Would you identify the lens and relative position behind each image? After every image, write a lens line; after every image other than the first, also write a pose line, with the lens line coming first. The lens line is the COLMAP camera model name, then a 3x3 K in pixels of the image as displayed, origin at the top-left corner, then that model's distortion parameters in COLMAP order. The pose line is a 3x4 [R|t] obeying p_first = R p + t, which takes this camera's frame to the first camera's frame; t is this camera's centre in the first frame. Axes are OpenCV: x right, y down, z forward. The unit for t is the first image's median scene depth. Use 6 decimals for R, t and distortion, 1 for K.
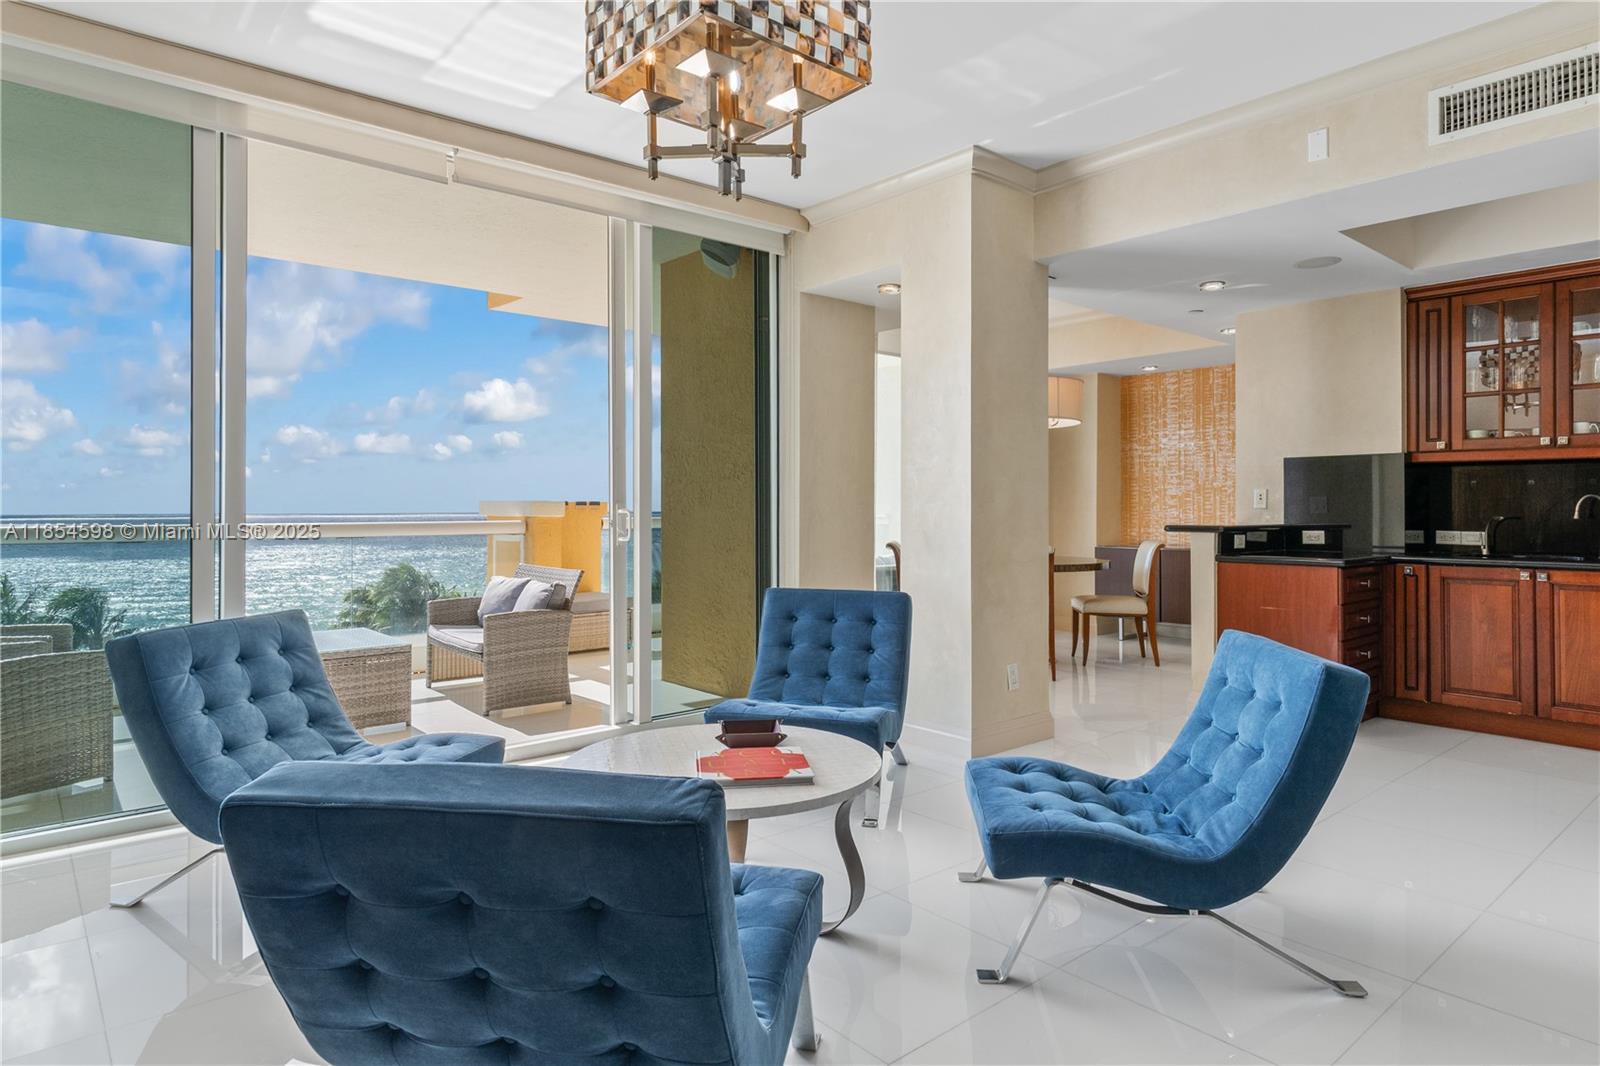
lens RADIAL K [[923.5, 0, 837.6], [0, 923.5, 502.7], [0, 0, 1]] dist [0.003556, 0.000128]
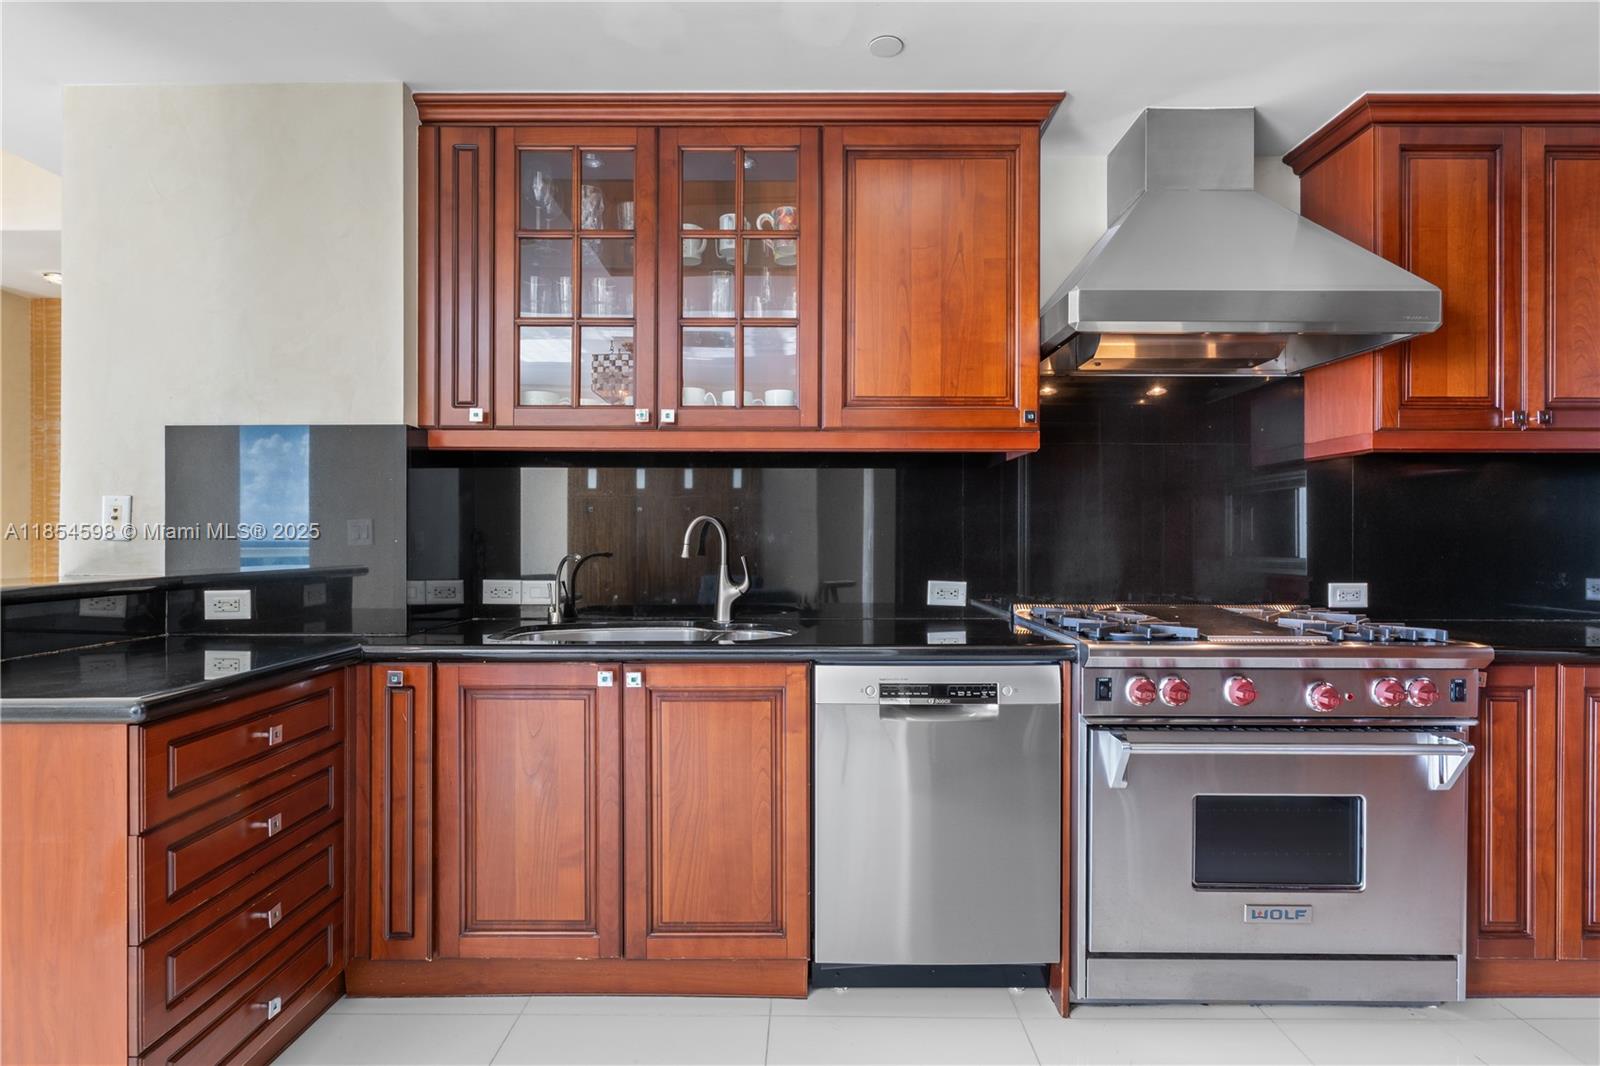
lens RADIAL K [[827.2, 0, 794.6], [0, 827.2, 535.6], [0, 0, 1]] dist [-0.000563, -0.001159]
pose [[0.681090, 0.000931, 0.732199, 0.468174], [-0.006057, 0.999972, 0.004362, 0.000713], [-0.732175, -0.007406, 0.681077, 0.600597]]
